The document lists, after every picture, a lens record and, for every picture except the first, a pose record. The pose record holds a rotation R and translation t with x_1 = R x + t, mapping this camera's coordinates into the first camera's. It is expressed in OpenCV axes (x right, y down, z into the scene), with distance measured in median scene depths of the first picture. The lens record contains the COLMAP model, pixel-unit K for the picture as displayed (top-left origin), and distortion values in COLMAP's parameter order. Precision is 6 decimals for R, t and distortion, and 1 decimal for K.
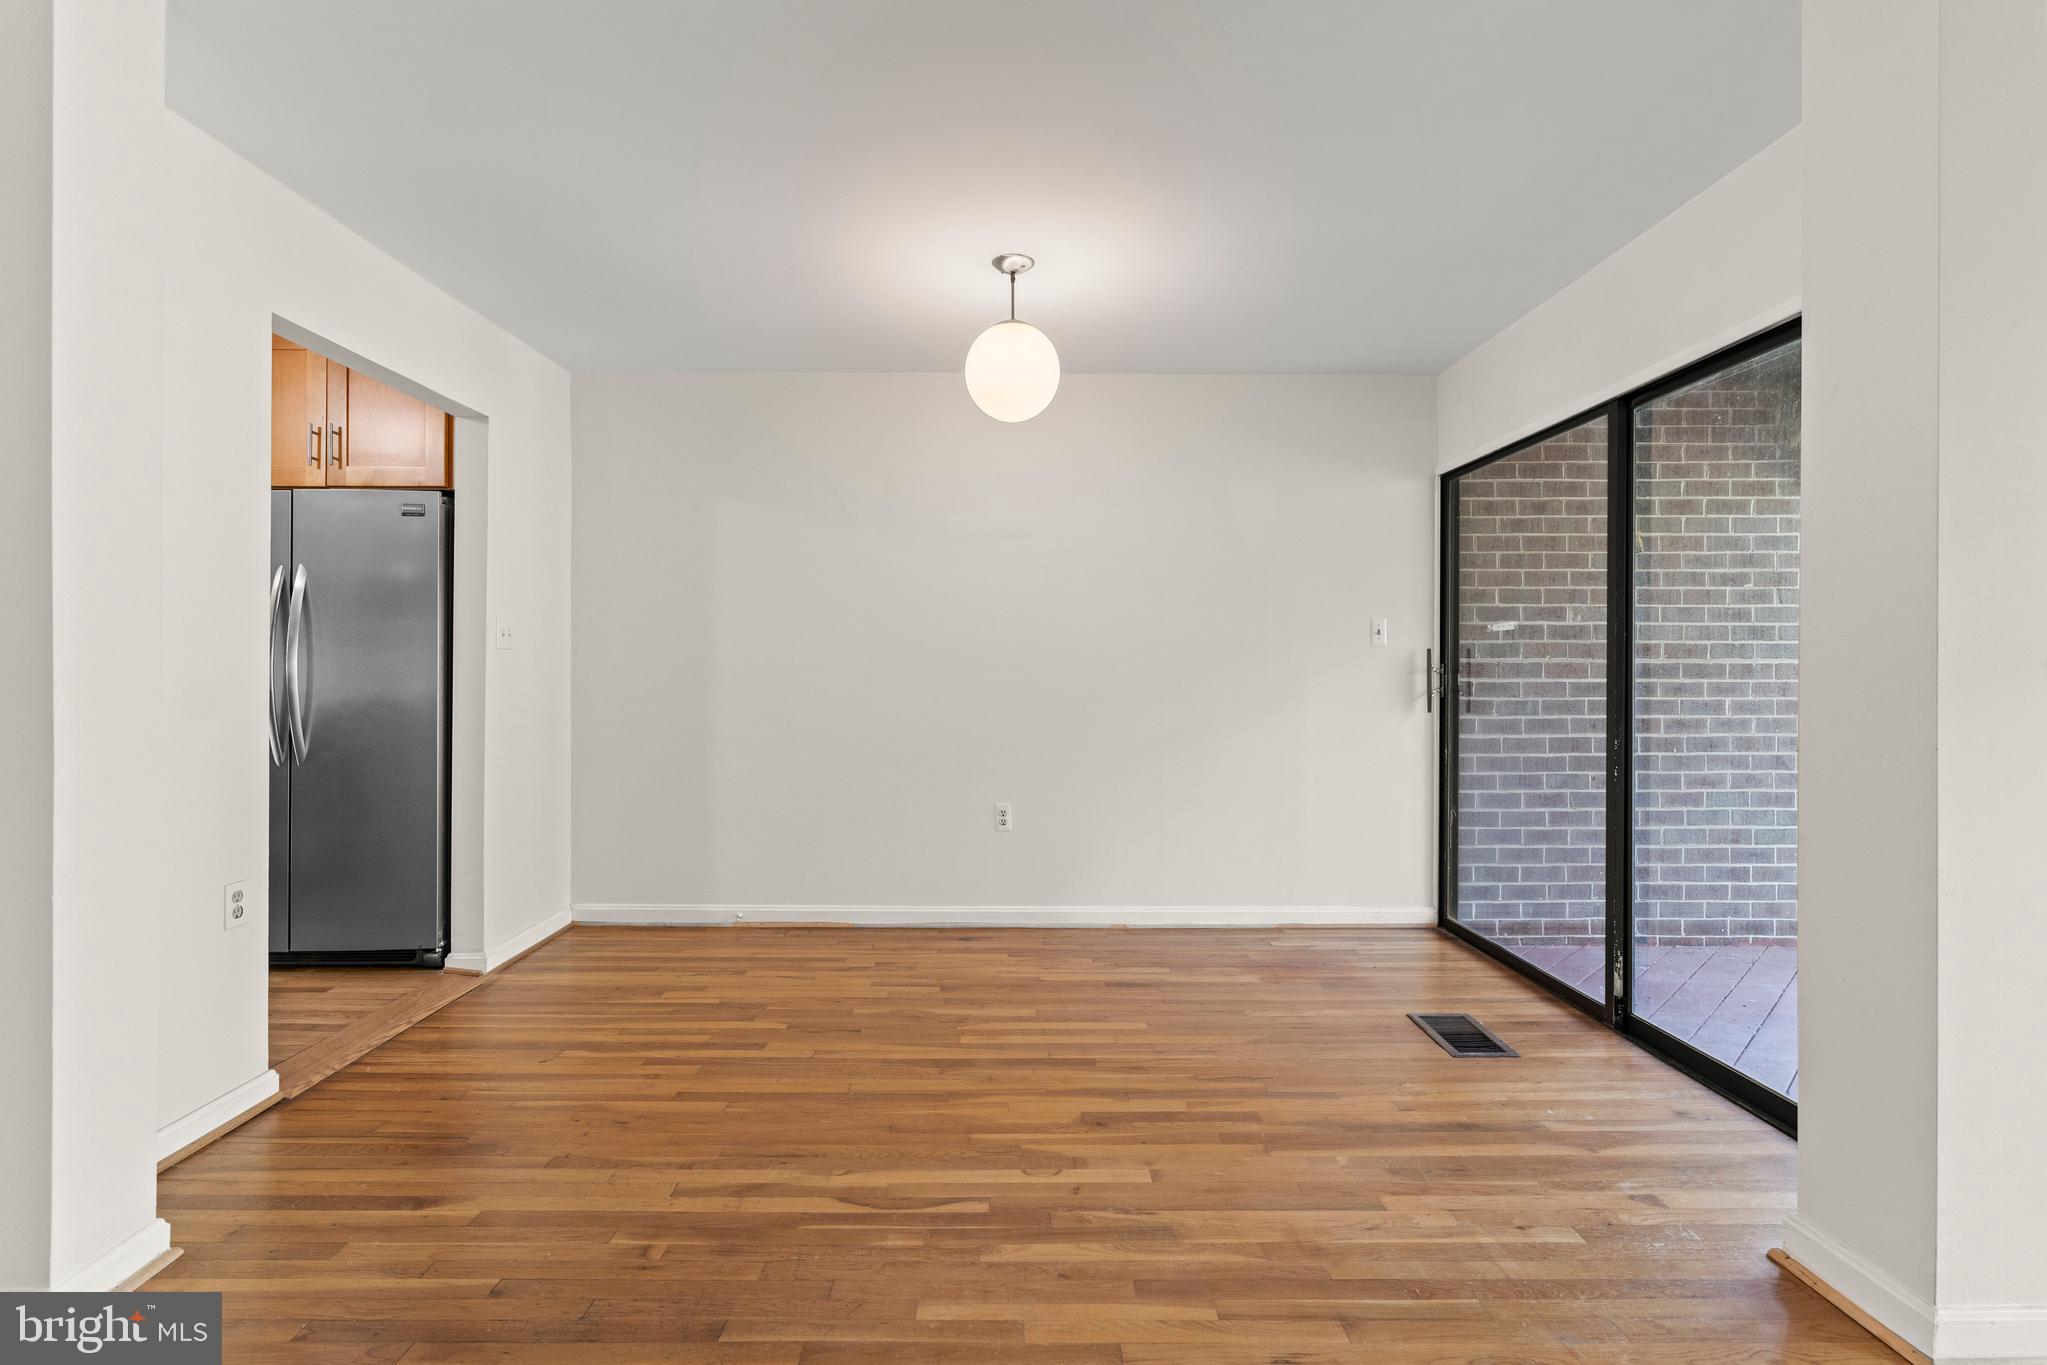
lens RADIAL K [[983.4, 0, 1010.5], [0, 983.4, 664.2], [0, 0, 1]] dist [0.011183, -0.001438]
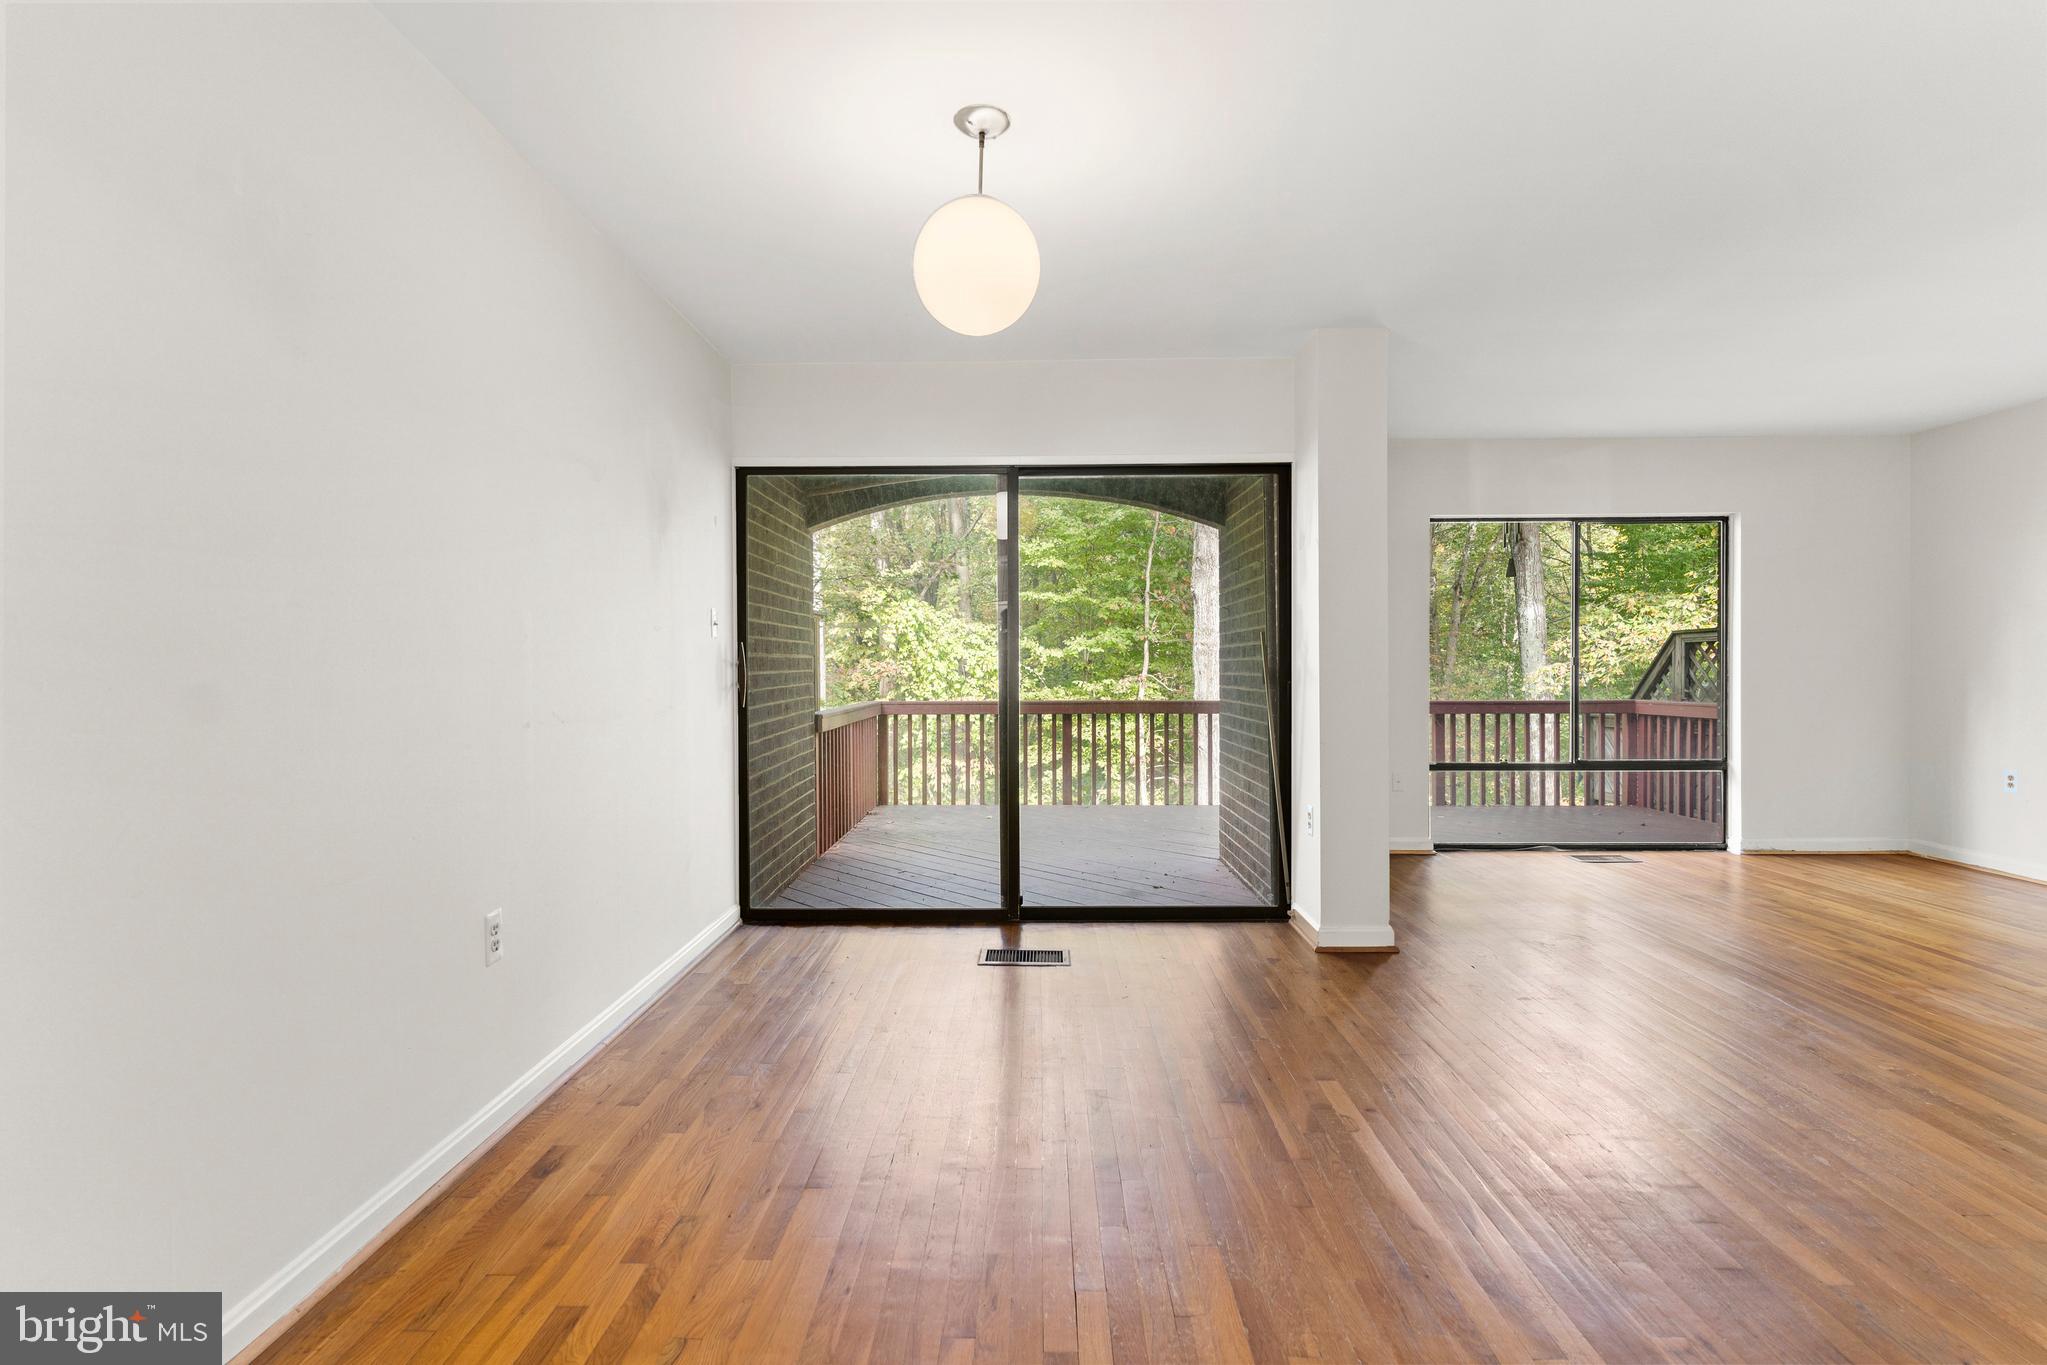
lens RADIAL K [[983.4, 0, 1053.7], [0, 983.4, 655.7], [0, 0, 1]] dist [0.011183, -0.001438]
pose [[-0.010145, 0.004827, 0.999937, -0.734657], [-0.004617, 0.999977, -0.004874, 0.006225], [-0.999938, -0.004666, -0.010122, 0.938604]]
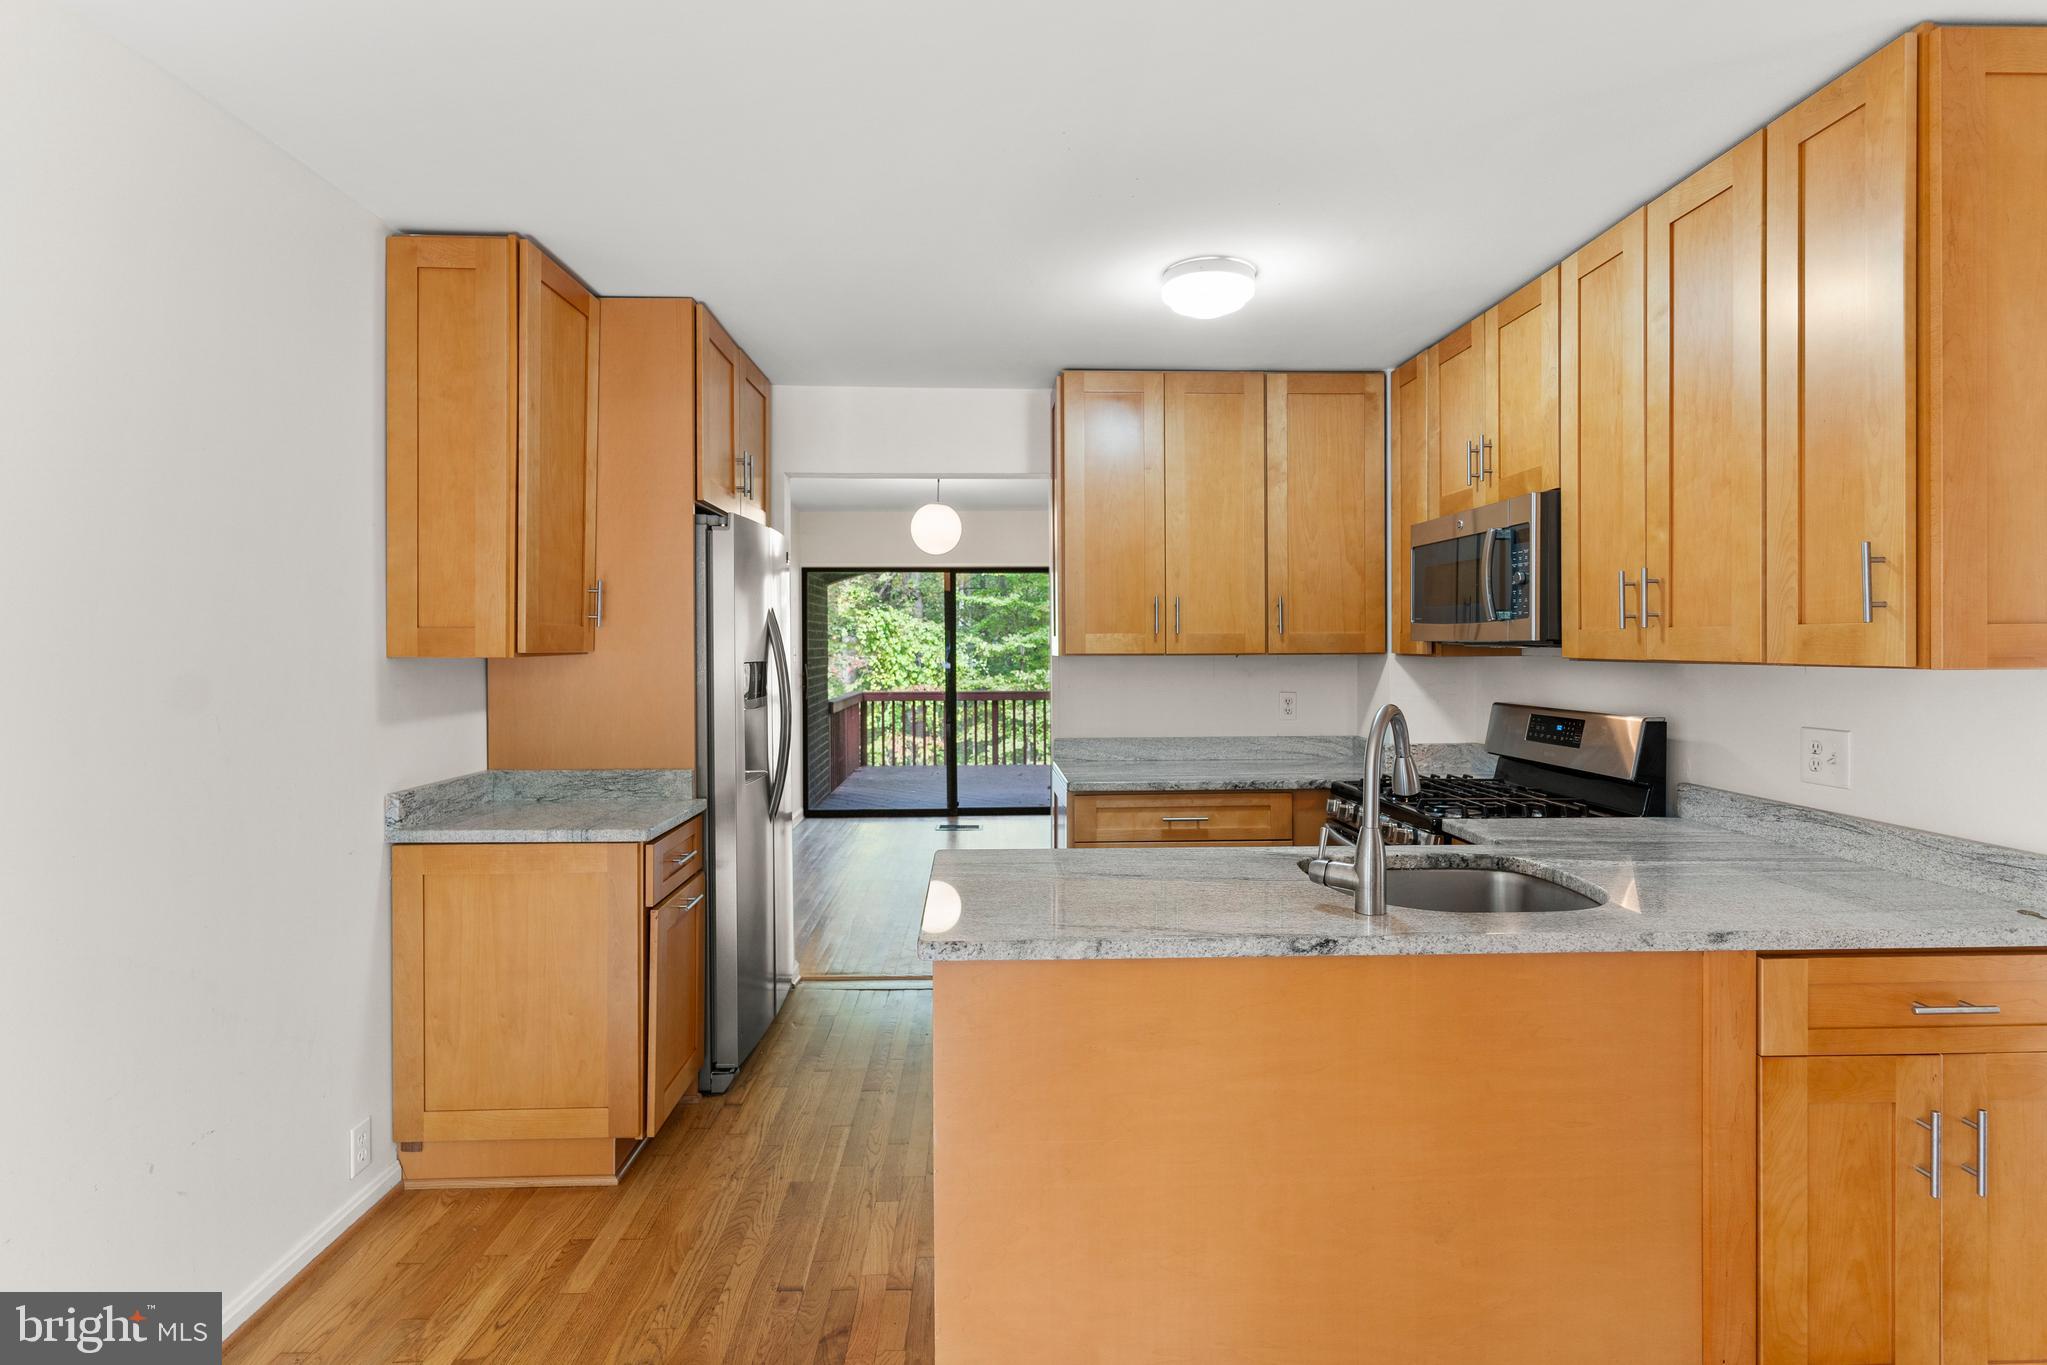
lens RADIAL K [[983.4, 0, 1035.8], [0, 983.4, 643.8], [0, 0, 1]] dist [0.011183, -0.001438]
pose [[-0.039477, -0.001544, 0.999219, -1.891577], [-0.002901, 0.999995, 0.001431, -0.074469], [-0.999216, -0.002842, -0.039481, 0.868912]]
